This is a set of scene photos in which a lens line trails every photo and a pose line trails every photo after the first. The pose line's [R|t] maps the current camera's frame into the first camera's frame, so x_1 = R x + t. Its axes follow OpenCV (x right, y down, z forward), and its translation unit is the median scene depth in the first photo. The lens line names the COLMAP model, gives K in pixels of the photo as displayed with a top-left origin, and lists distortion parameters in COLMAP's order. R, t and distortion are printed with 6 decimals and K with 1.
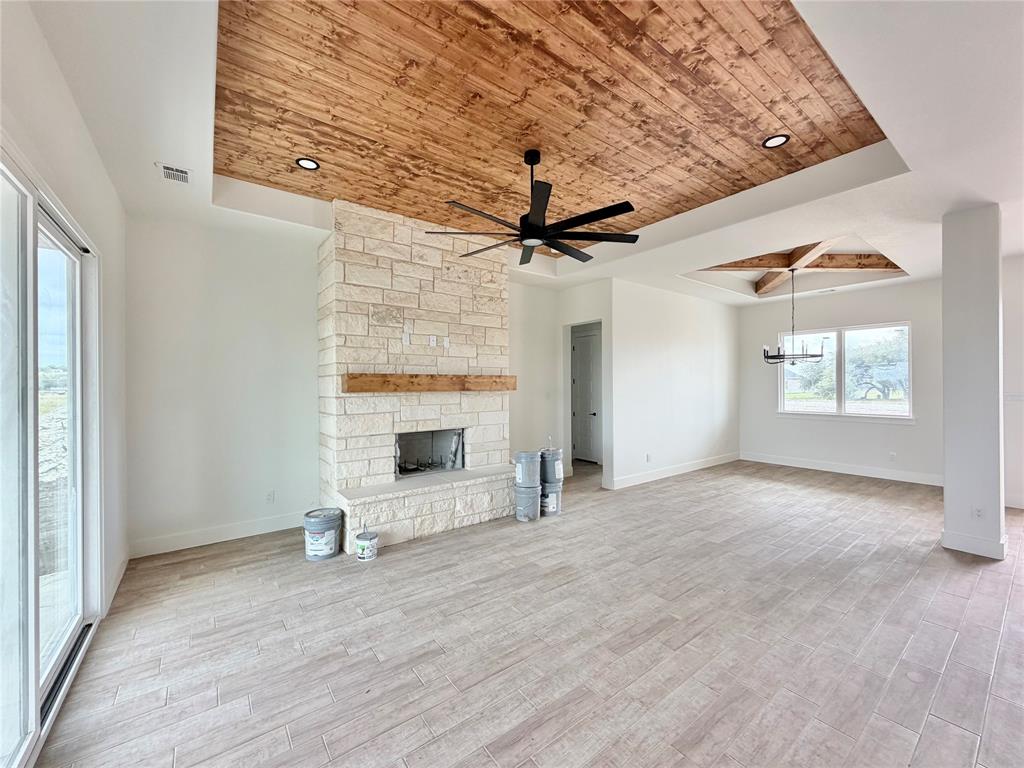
lens RADIAL K [[409.5, 0, 512.0], [0, 409.5, 384.0], [0, 0, 1]] dist [-0.002235, 0.000322]
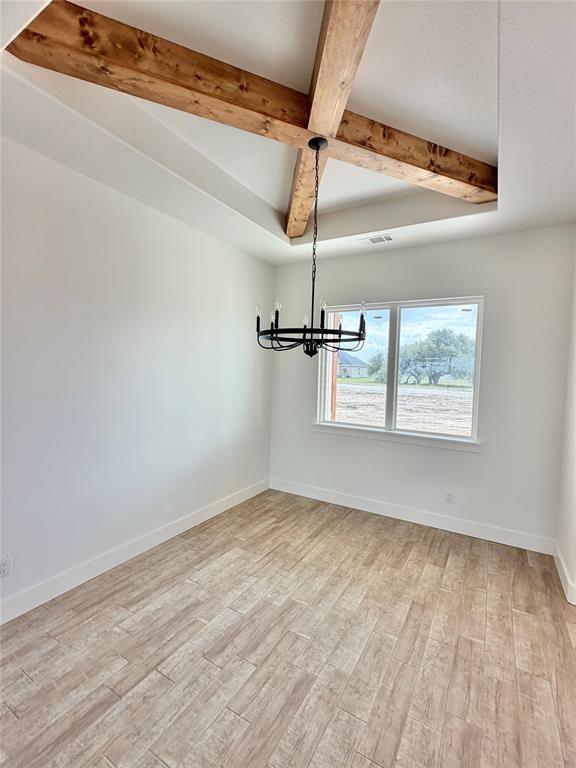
lens RADIAL K [[349.9, 0, 288.0], [0, 349.9, 384.0], [0, 0, 1]] dist [-0.000816, 0.000098]
pose [[0.925578, 0.010346, 0.378416, 0.434600], [-0.030108, 0.998472, 0.046344, -0.025769], [-0.377358, -0.054289, 0.924475, 0.542421]]
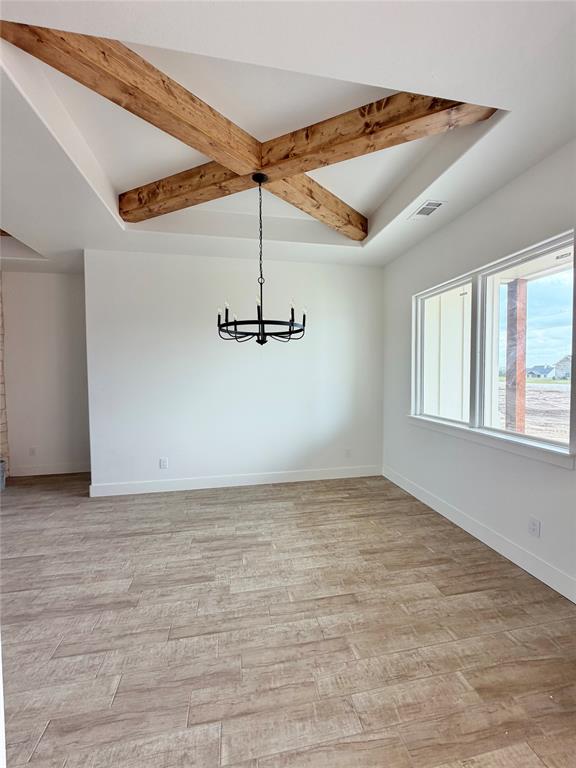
lens RADIAL K [[307.1, 0, 287.2], [0, 307.1, 381.7], [0, 0, 1]] dist [-0.002235, 0.000322]
pose [[0.894808, 0.010074, -0.446338, 0.780524], [0.005408, 0.999427, 0.033399, -0.004637], [0.446419, -0.032300, 0.894241, 0.525440]]
